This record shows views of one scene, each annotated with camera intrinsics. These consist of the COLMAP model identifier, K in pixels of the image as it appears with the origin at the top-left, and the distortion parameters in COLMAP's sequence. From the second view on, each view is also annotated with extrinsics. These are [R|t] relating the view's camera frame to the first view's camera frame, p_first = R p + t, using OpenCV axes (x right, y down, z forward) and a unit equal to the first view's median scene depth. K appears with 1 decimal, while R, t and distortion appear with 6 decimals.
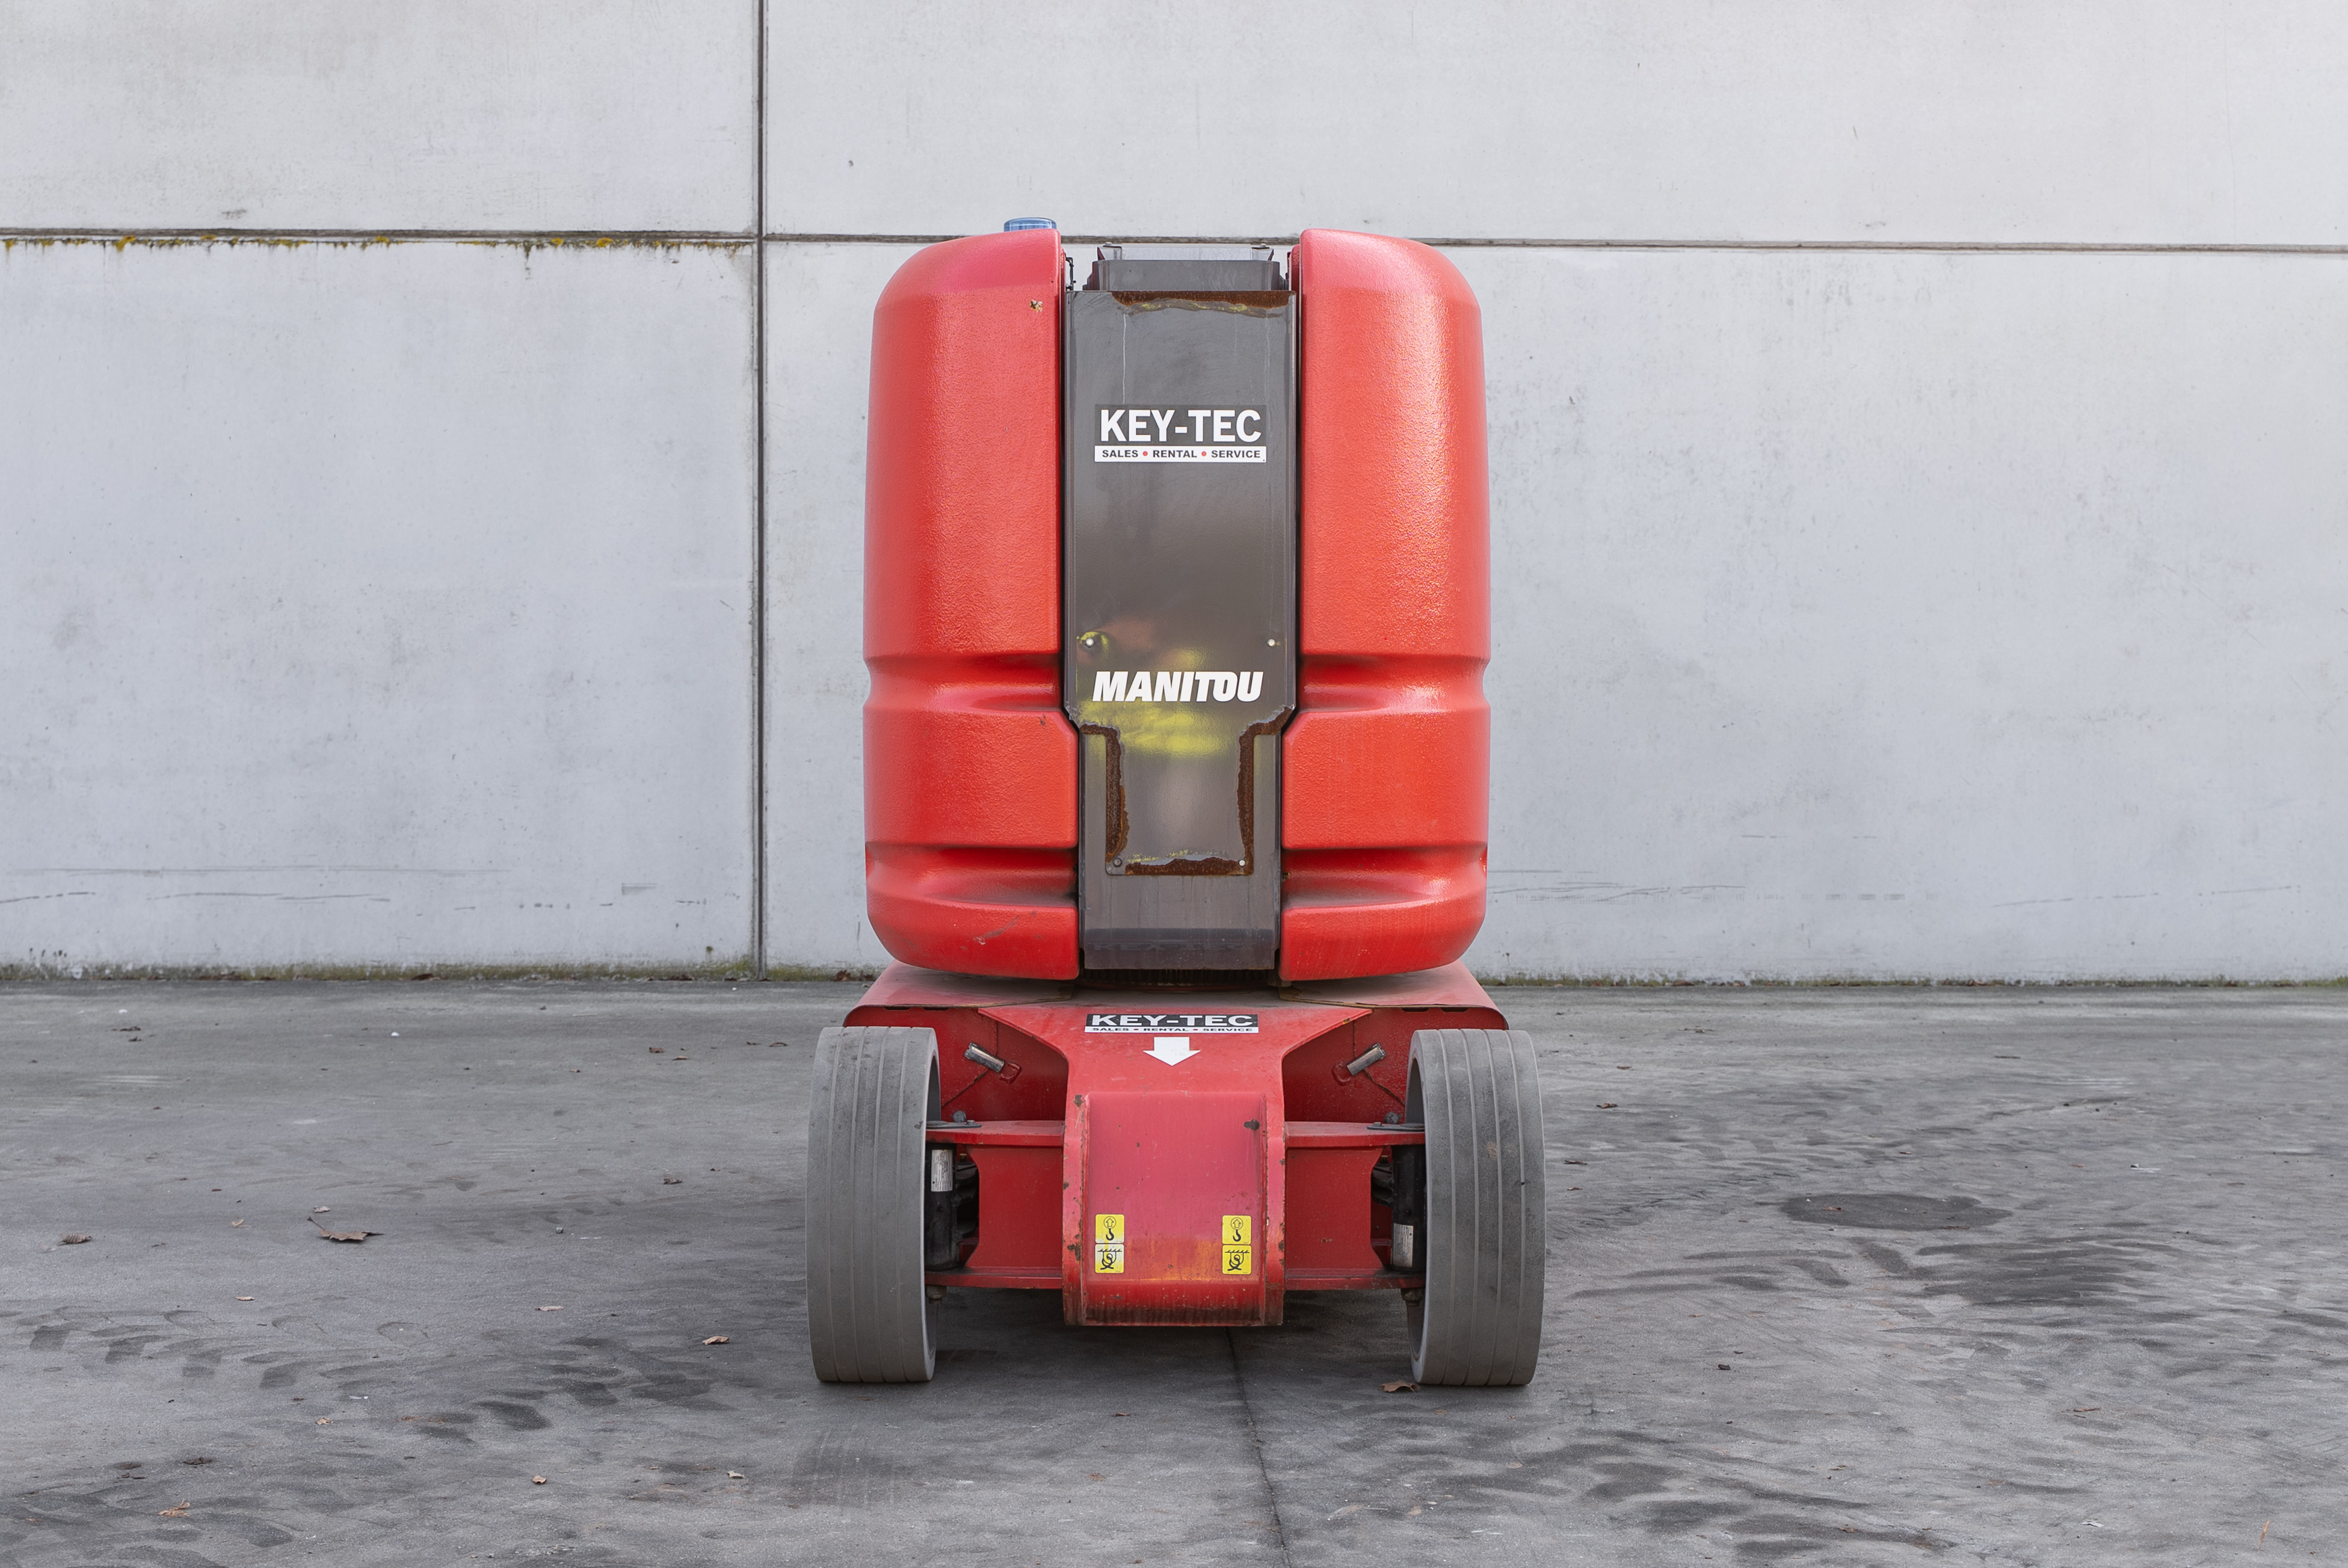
lens RADIAL K [[3463.5, 0, 1165.3], [0, 3463.5, 736.4], [0, 0, 1]] dist [-0.003932, -0.024844]
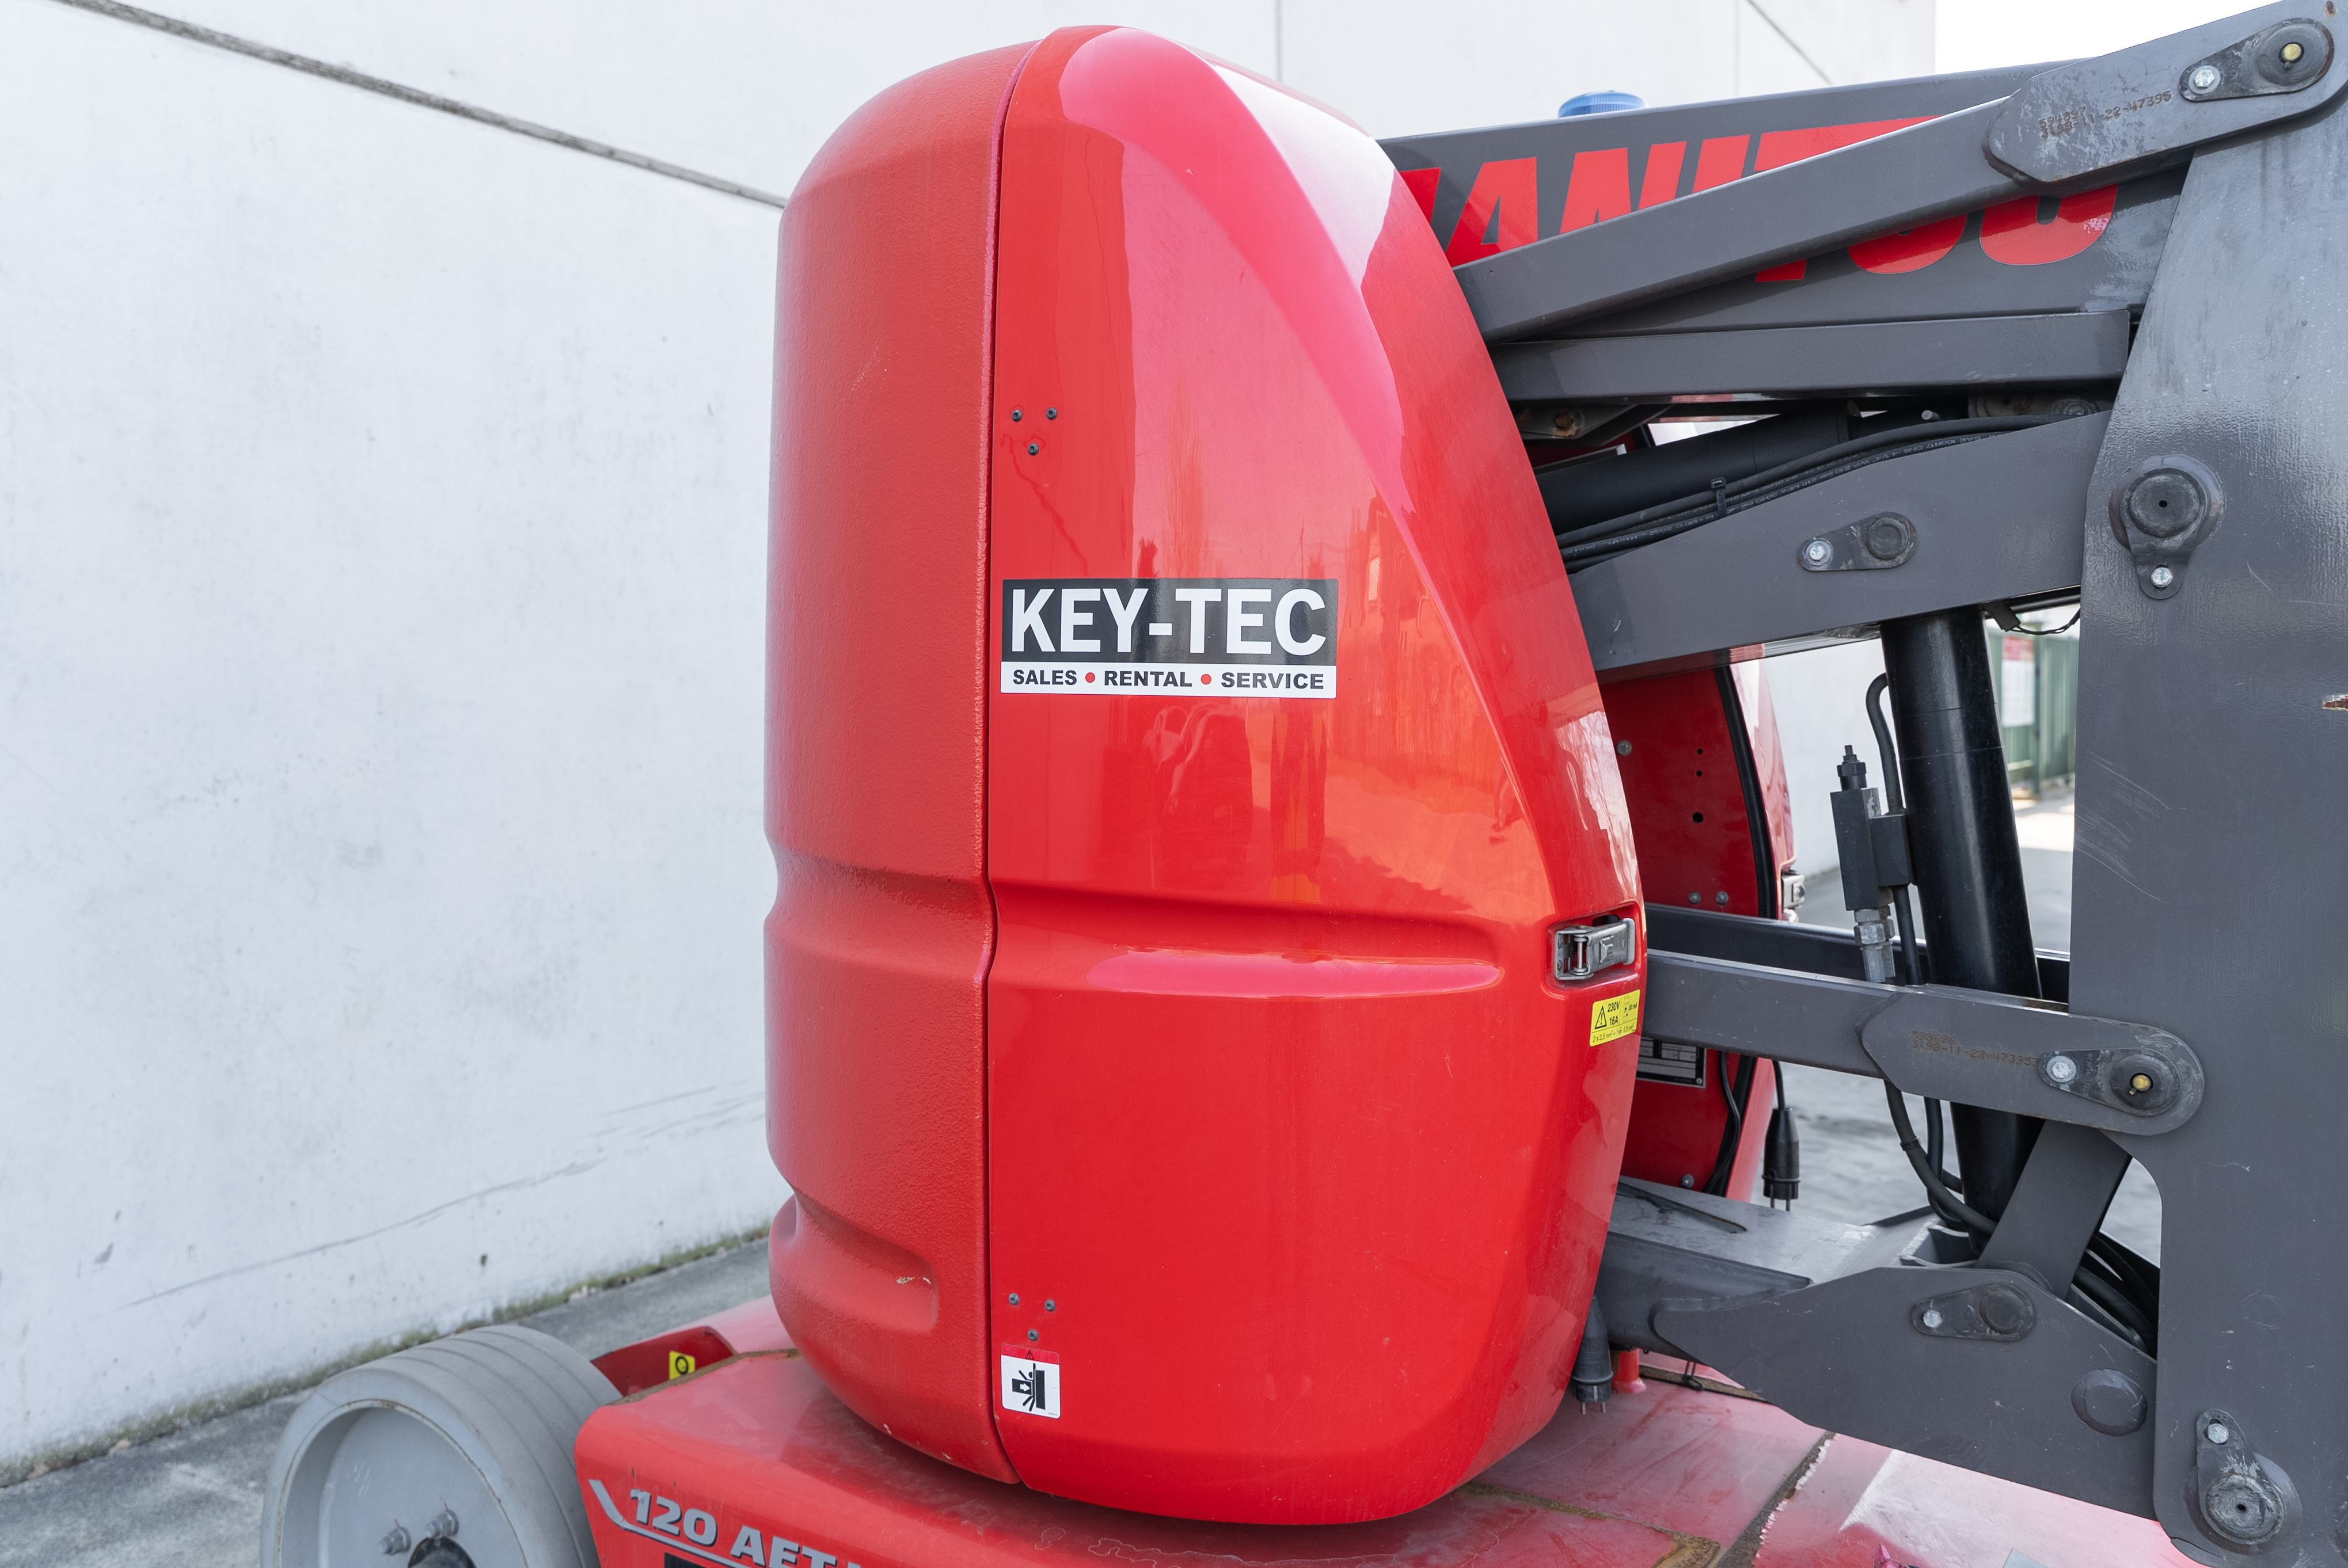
lens RADIAL K [[1938.5, 0, 1120.7], [0, 1938.5, 777.4], [0, 0, 1]] dist [0.005488, -0.011190]
pose [[0.584506, -0.045407, 0.810118, -0.185396], [0.032973, 0.998937, 0.032199, -0.040718], [-0.810719, 0.007892, 0.585382, 0.862808]]
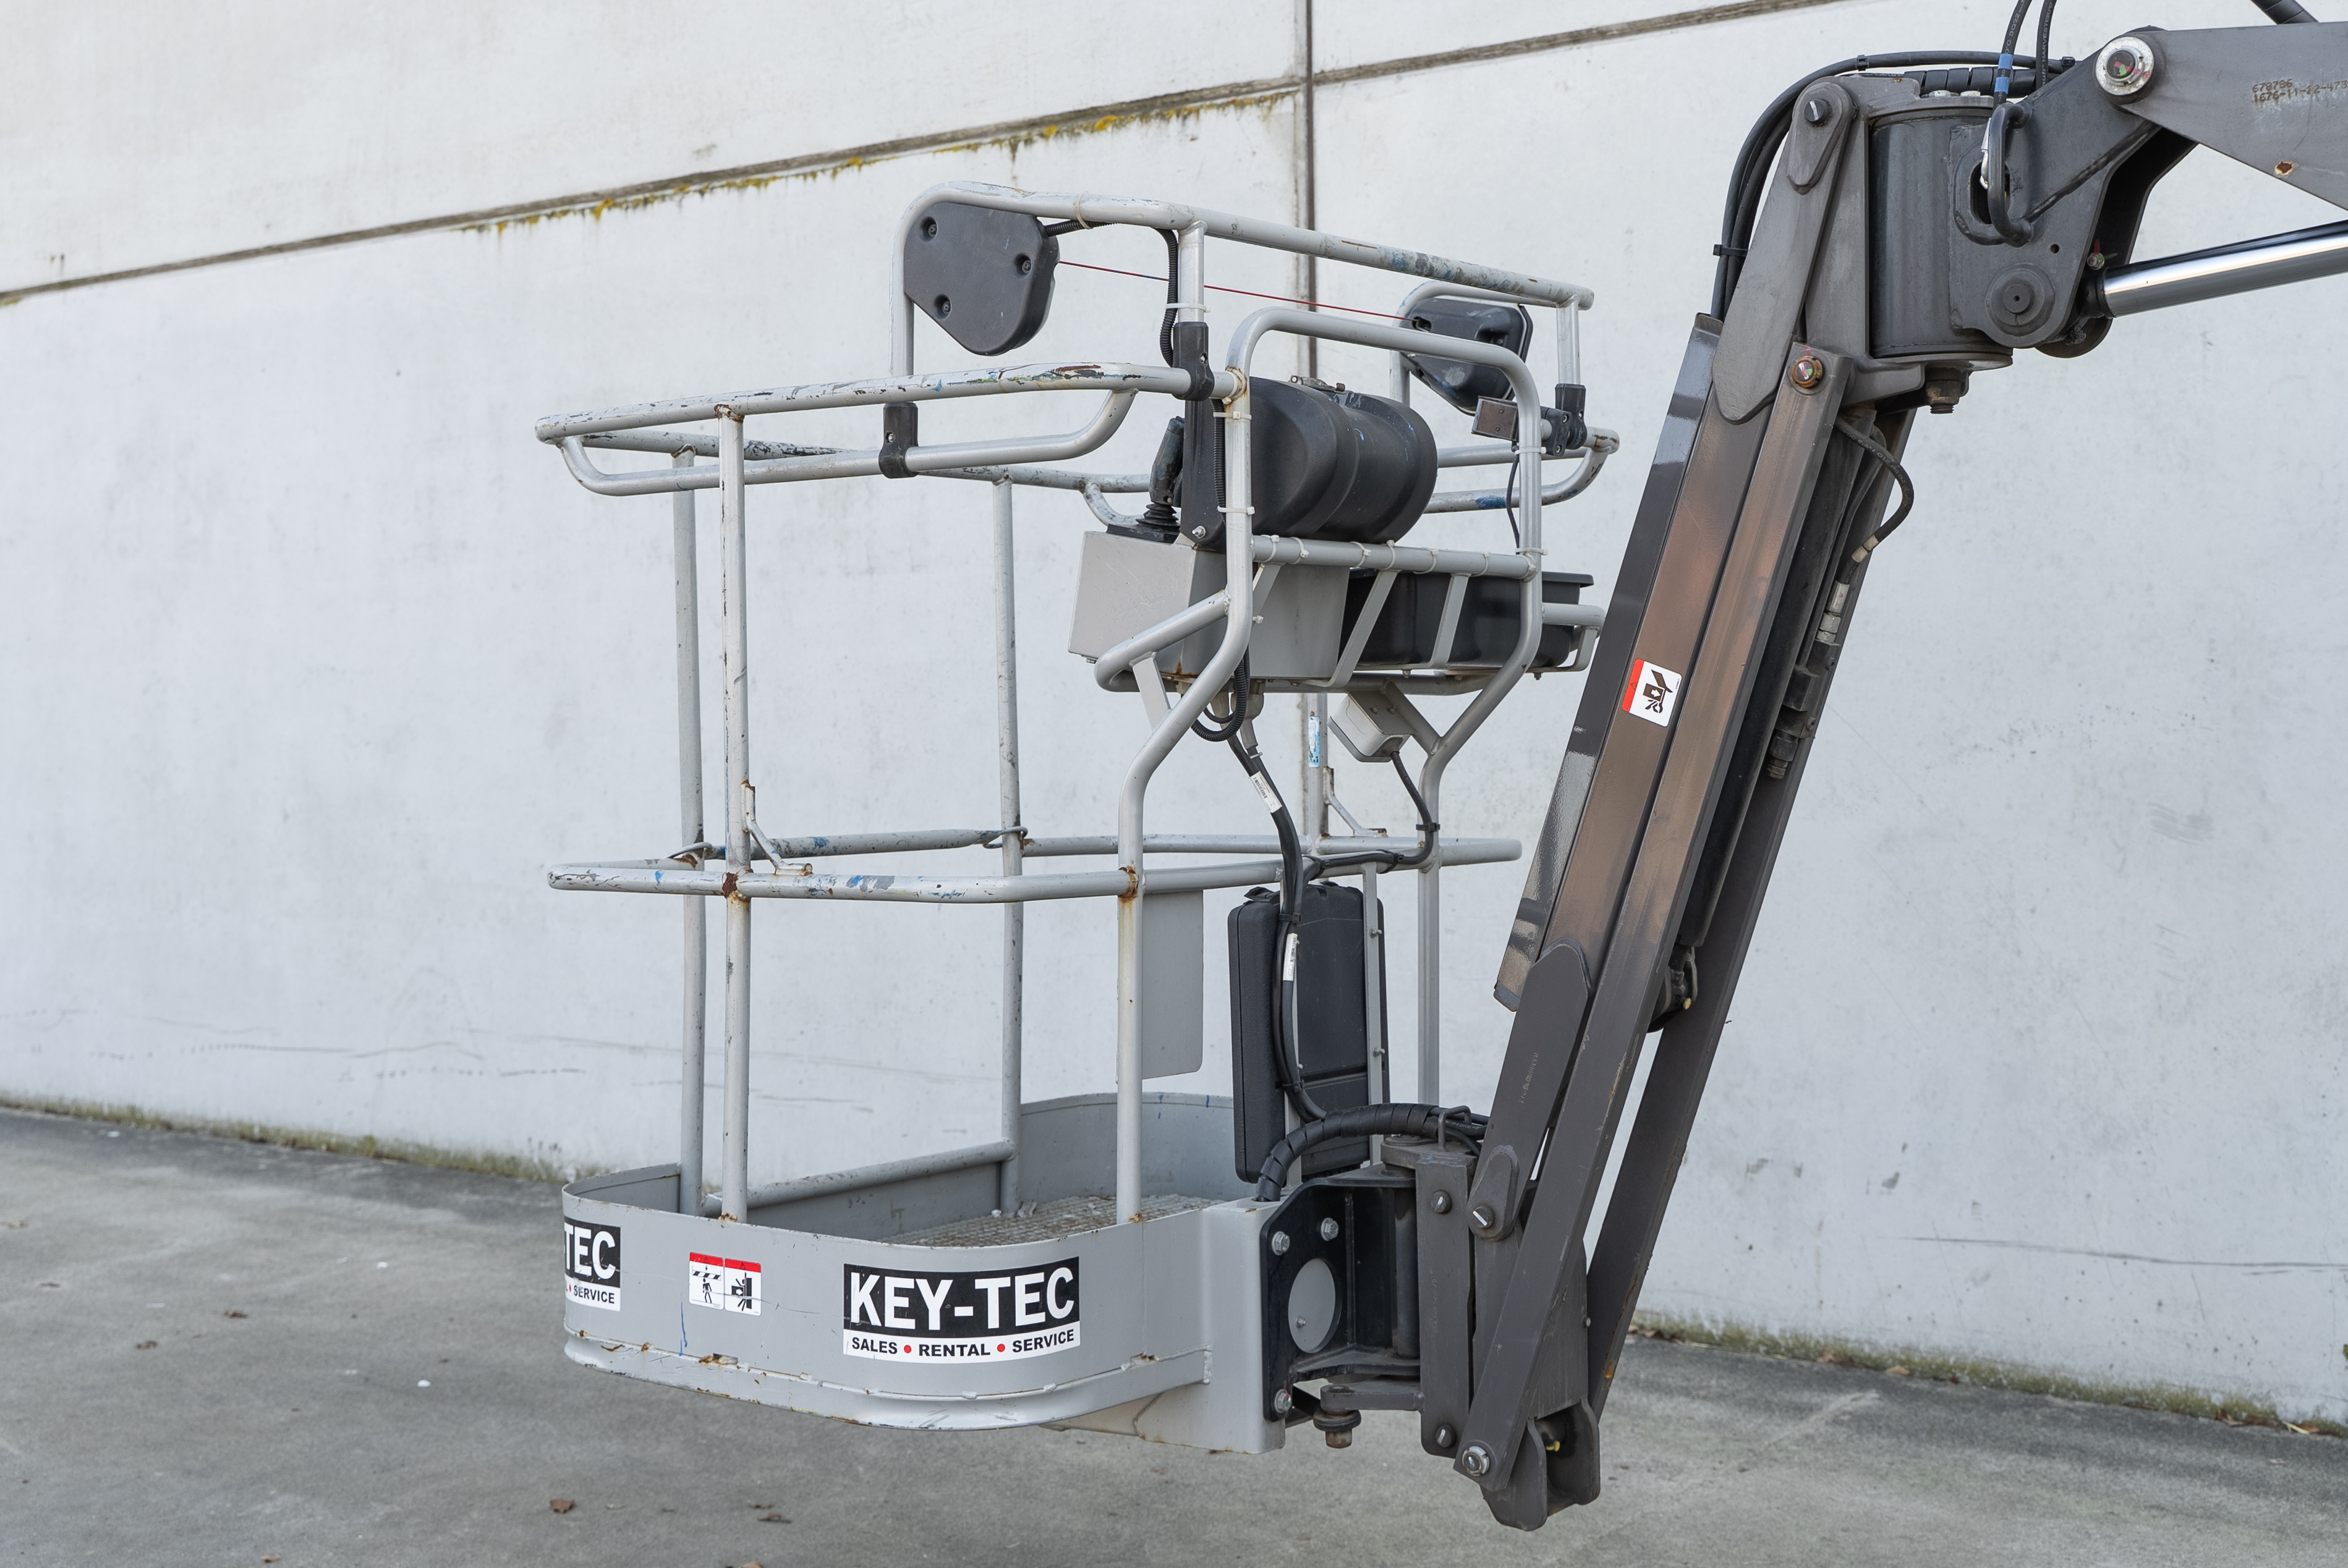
lens RADIAL K [[2867.2, 0, 1172.5], [0, 2867.2, 709.1], [0, 0, 1]] dist [0.006316, -0.042395]
pose [[0.780452, -0.008230, -0.625161, 0.220701], [-0.000268, 0.999909, -0.013497, -0.030726], [0.625216, 0.010701, 0.780379, 0.710798]]
